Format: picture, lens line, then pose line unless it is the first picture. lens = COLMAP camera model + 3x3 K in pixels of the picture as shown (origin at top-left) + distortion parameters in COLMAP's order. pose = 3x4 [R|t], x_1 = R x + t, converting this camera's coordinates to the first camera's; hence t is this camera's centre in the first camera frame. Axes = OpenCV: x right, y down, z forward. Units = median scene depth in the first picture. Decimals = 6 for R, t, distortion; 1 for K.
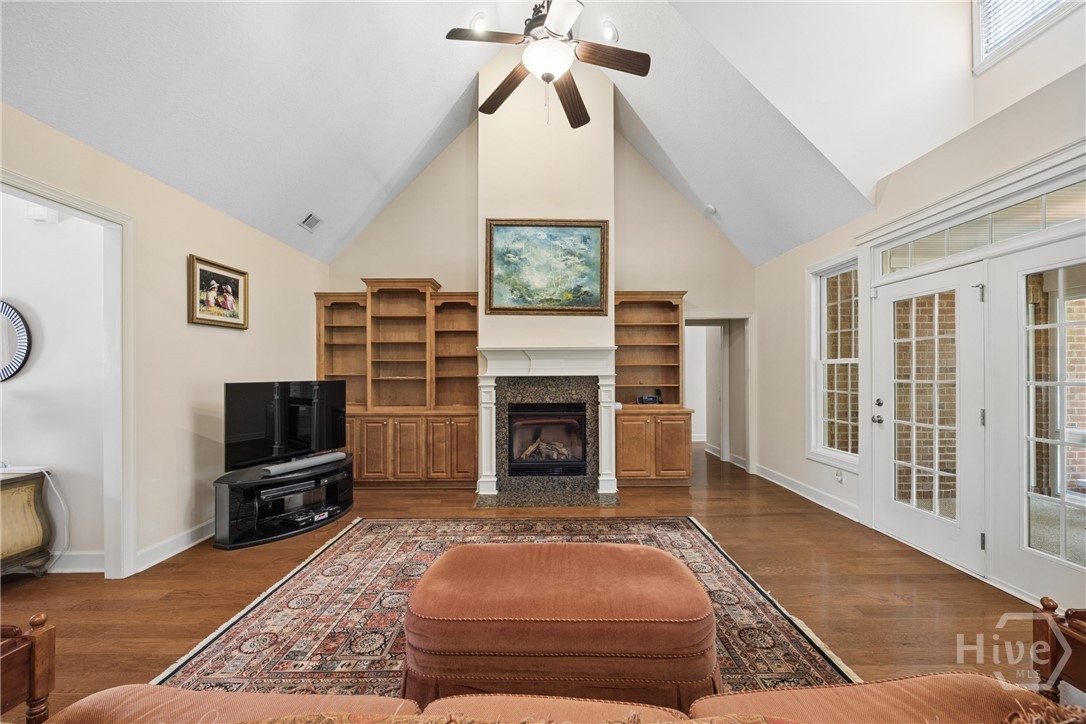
lens RADIAL K [[427.6, 0, 548.6], [0, 427.6, 369.7], [0, 0, 1]] dist [-0.008214, 0.001147]
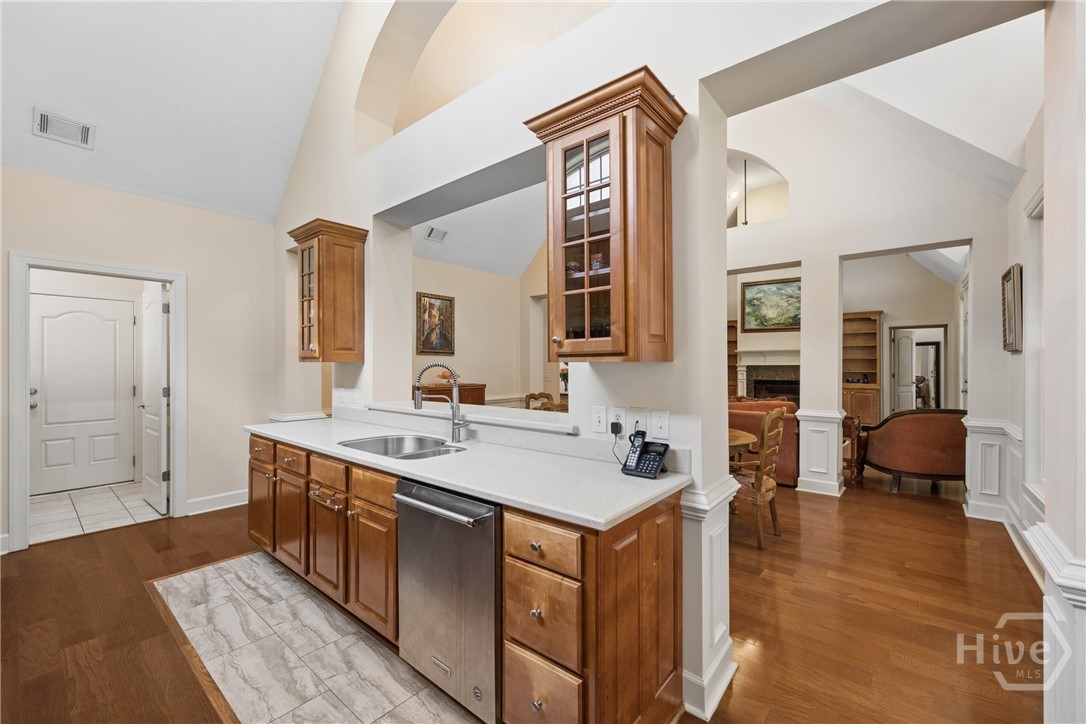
lens RADIAL K [[427.6, 0, 564.0], [0, 427.6, 361.5], [0, 0, 1]] dist [-0.008214, 0.001147]
pose [[0.777779, -0.001418, -0.628537, 0.435931], [0.004001, 0.999988, 0.002694, -0.010182], [0.628526, -0.004611, 0.777775, -0.985951]]
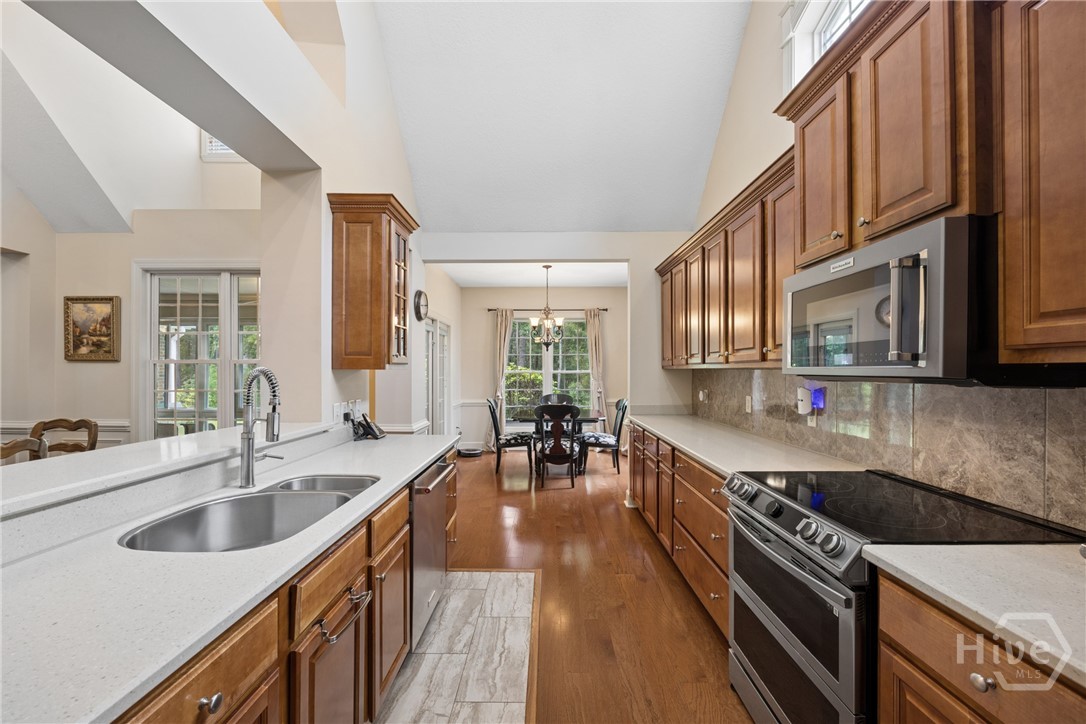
lens RADIAL K [[453.1, 0, 547.2], [0, 453.1, 364.6], [0, 0, 1]] dist [0.003087, 0.000148]
pose [[0.009651, 0.016250, 0.999821, -0.360313], [-0.010978, 0.999809, -0.016144, -0.007266], [-0.999893, -0.010821, 0.009828, -0.906193]]
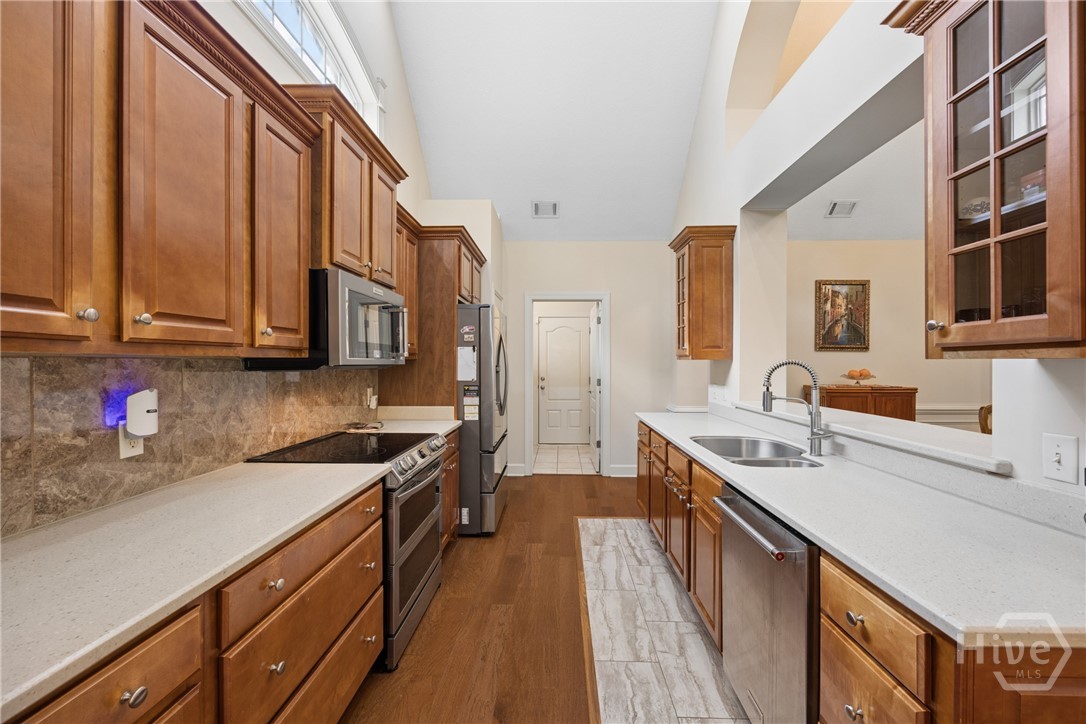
lens RADIAL K [[427.6, 0, 551.5], [0, 427.6, 364.2], [0, 0, 1]] dist [-0.008214, 0.001147]
pose [[-0.026857, 0.008623, -0.999602, 0.445984], [0.009700, 0.999918, 0.008365, -0.009840], [0.999592, -0.009472, -0.026938, -0.914295]]
